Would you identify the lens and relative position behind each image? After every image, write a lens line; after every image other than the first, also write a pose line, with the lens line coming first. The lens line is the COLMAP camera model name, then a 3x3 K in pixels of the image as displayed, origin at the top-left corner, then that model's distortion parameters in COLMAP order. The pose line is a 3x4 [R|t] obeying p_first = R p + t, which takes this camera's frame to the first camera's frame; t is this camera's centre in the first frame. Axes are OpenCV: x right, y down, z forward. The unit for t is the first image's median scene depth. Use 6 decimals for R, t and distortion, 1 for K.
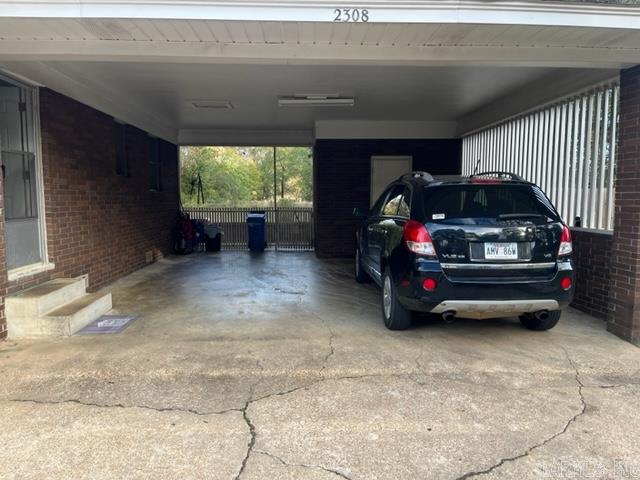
lens RADIAL K [[482.1, 0, 321.4], [0, 482.1, 243.1], [0, 0, 1]] dist [0.102917, -0.146203]
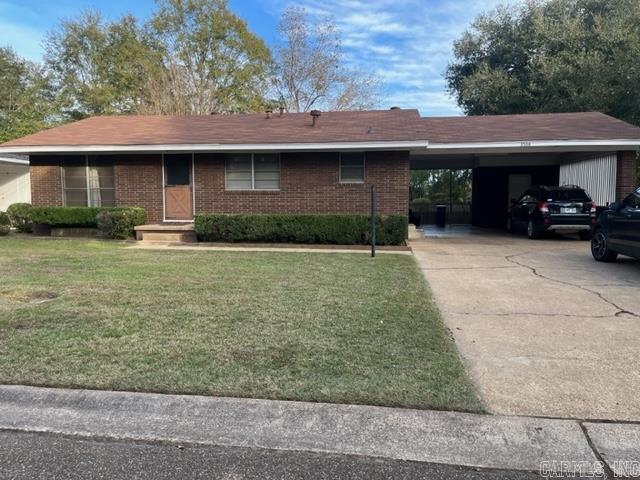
lens RADIAL K [[482.1, 0, 321.4], [0, 482.1, 243.1], [0, 0, 1]] dist [0.102917, -0.146203]
pose [[0.983004, 0.011552, -0.183218, -0.628050], [-0.013903, 0.999837, -0.011549, 0.281680], [0.183055, 0.013900, 0.983004, -2.384047]]
